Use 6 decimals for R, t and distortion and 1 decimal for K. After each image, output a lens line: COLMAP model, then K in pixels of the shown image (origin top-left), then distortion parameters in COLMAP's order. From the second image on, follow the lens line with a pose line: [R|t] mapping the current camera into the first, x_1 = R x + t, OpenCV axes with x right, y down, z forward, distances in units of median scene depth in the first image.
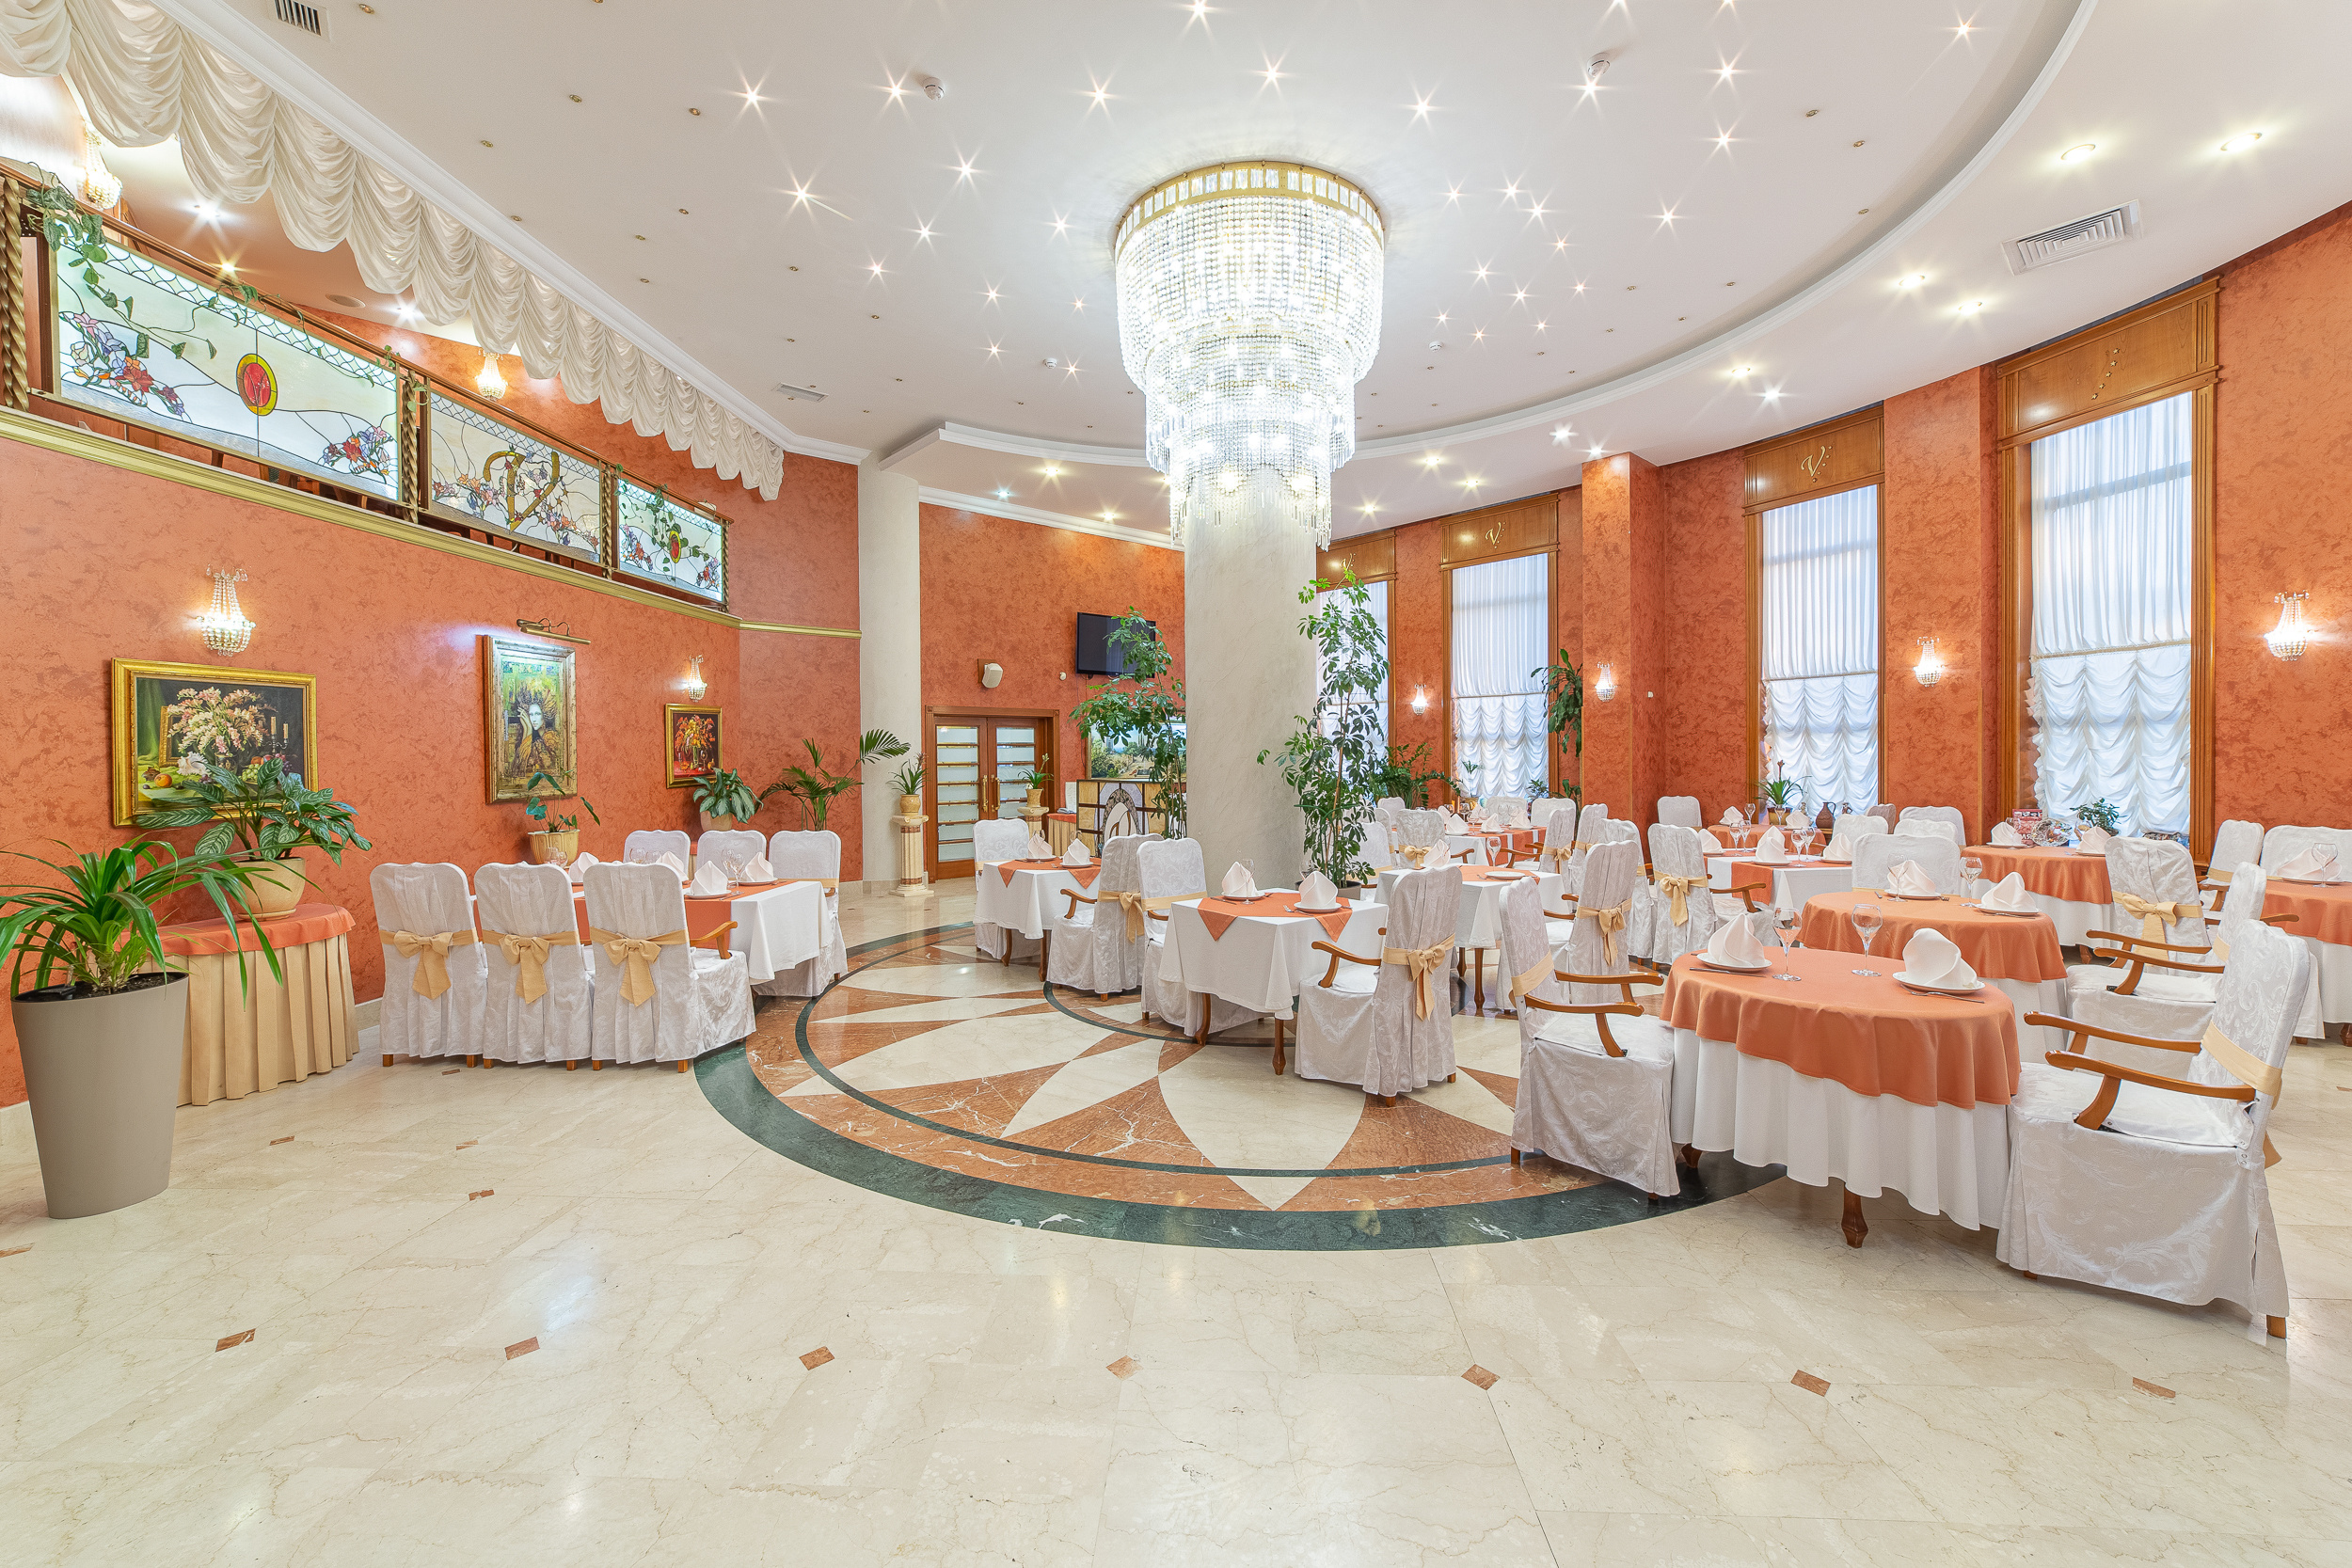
lens RADIAL K [[911.1, 0, 1176.5], [0, 911.1, 771.7], [0, 0, 1]] dist [-0.027400, 0.009373]
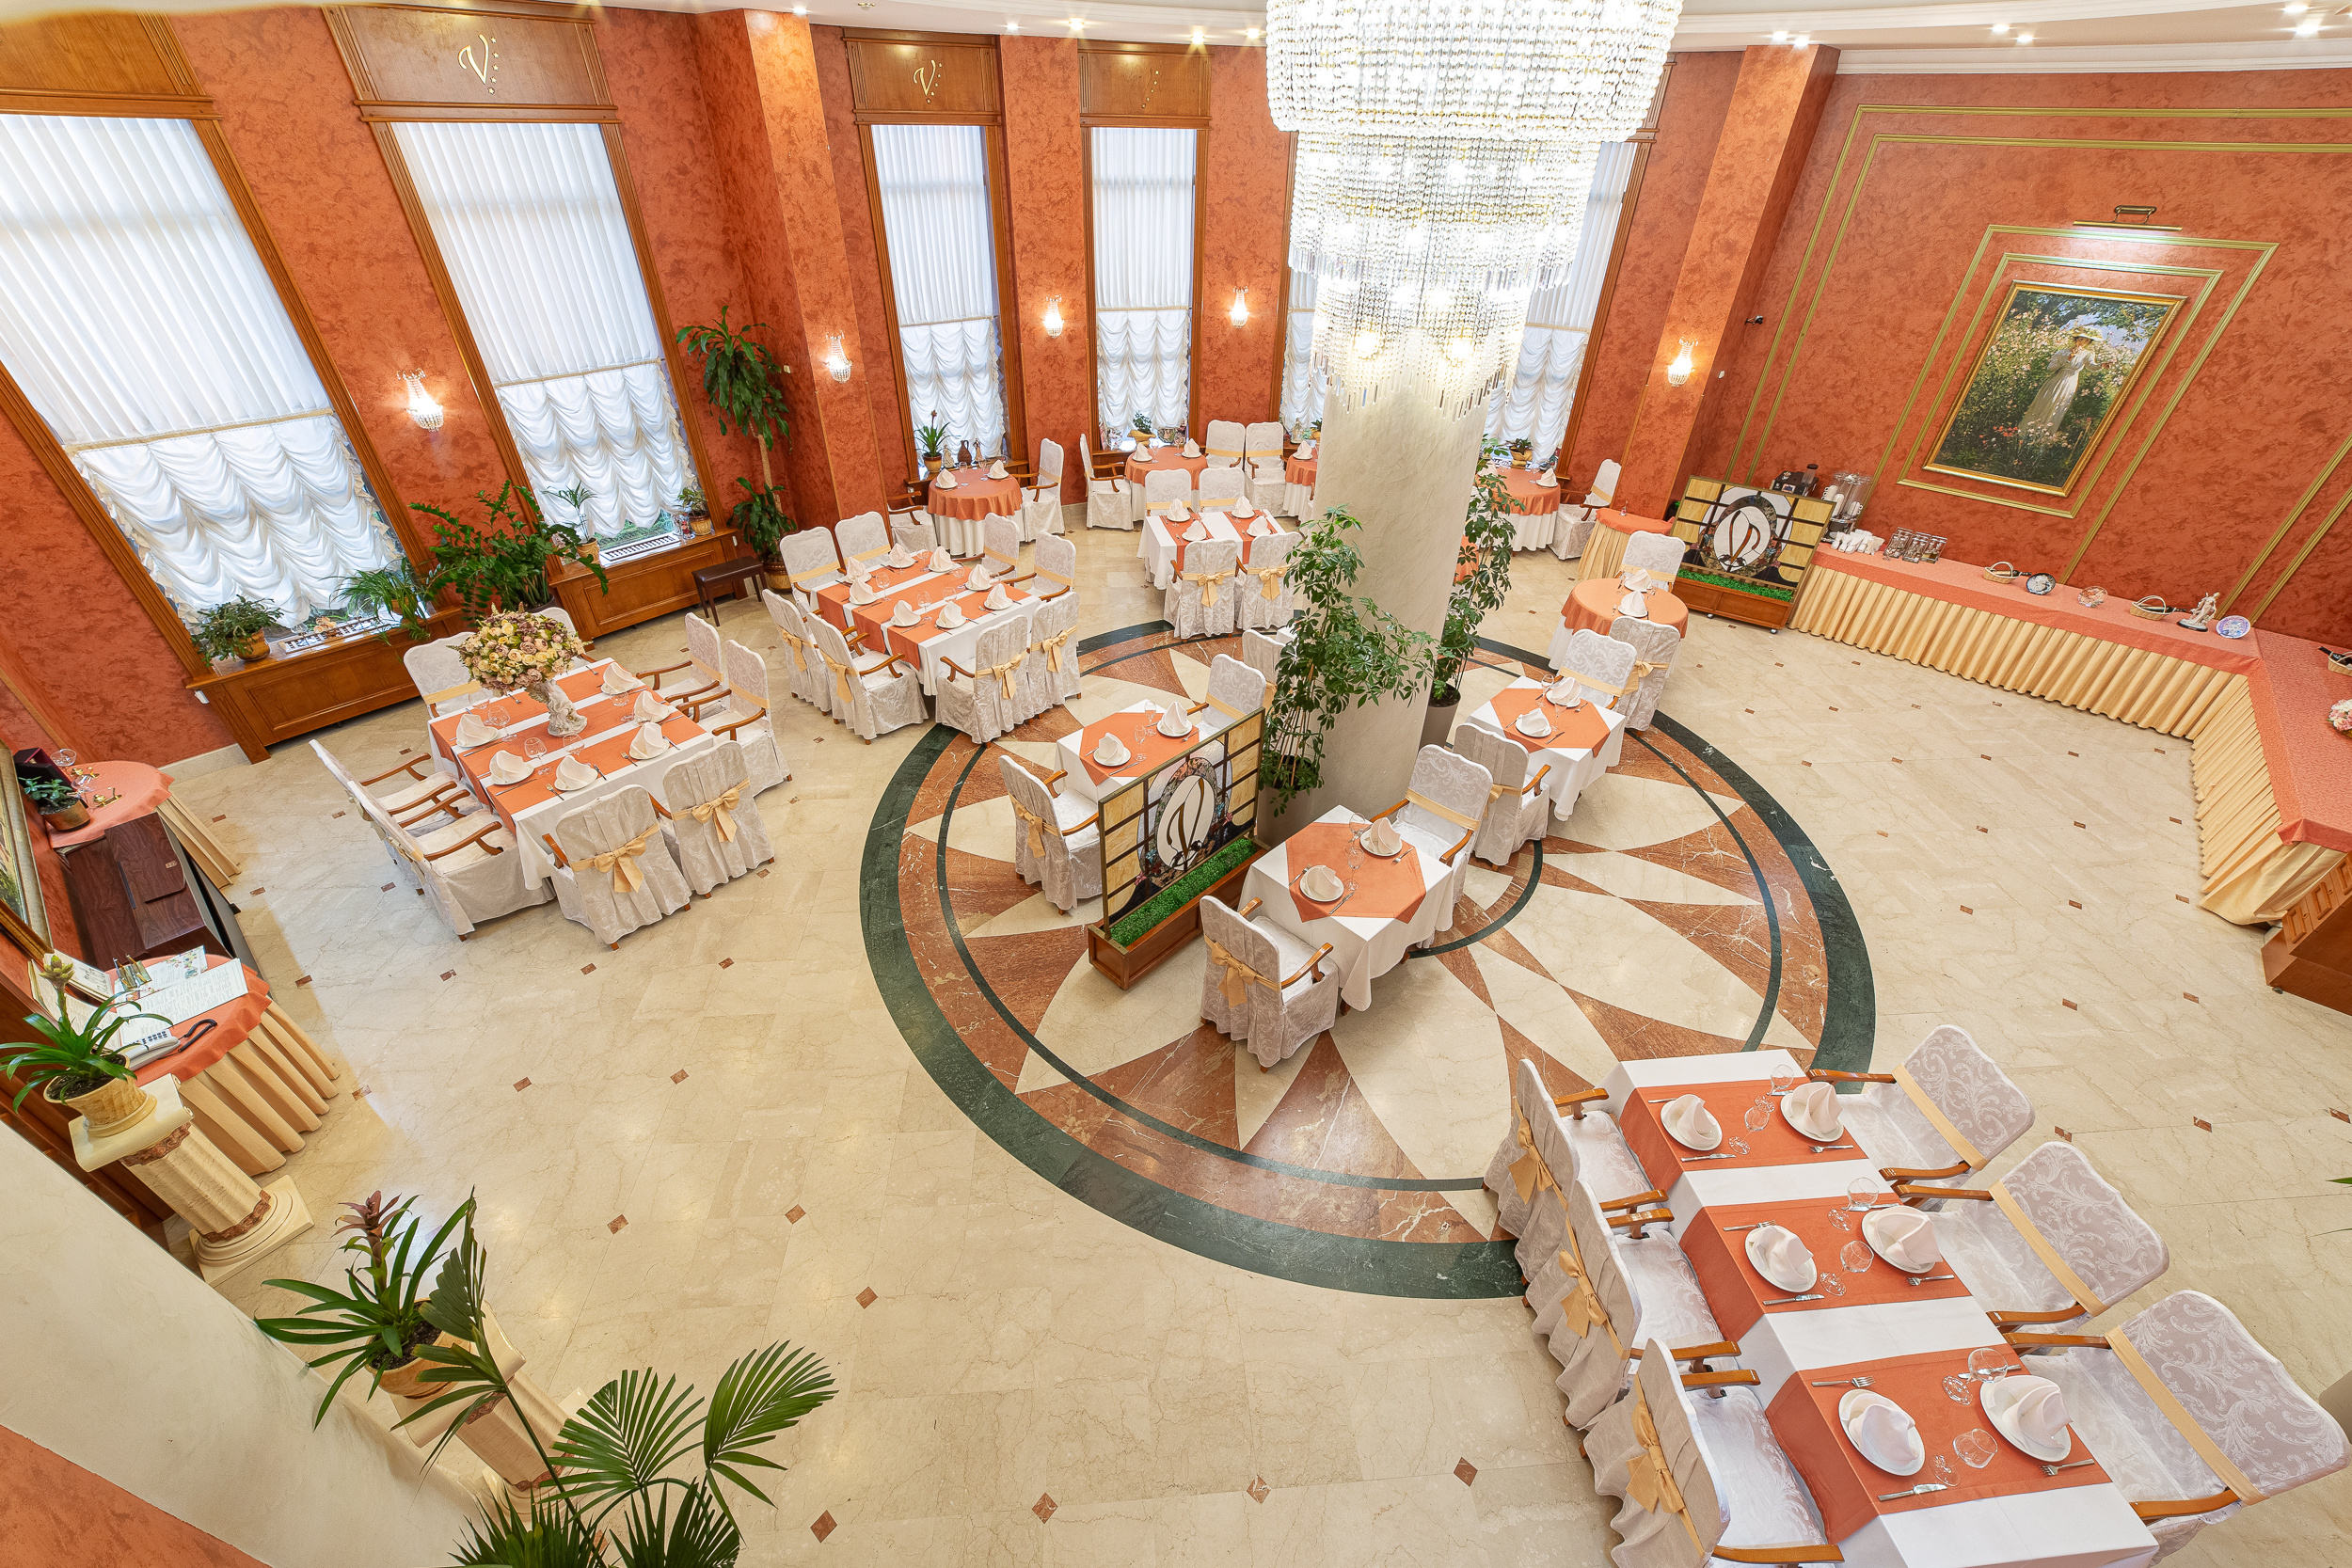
lens RADIAL K [[911.1, 0, 1176.5], [0, 911.1, 771.7], [0, 0, 1]] dist [-0.027400, 0.009373]
pose [[-0.129527, -0.576548, 0.806731, -0.584802], [0.001679, 0.813456, 0.581624, -0.350378], [-0.991574, 0.076691, -0.104396, 1.043968]]
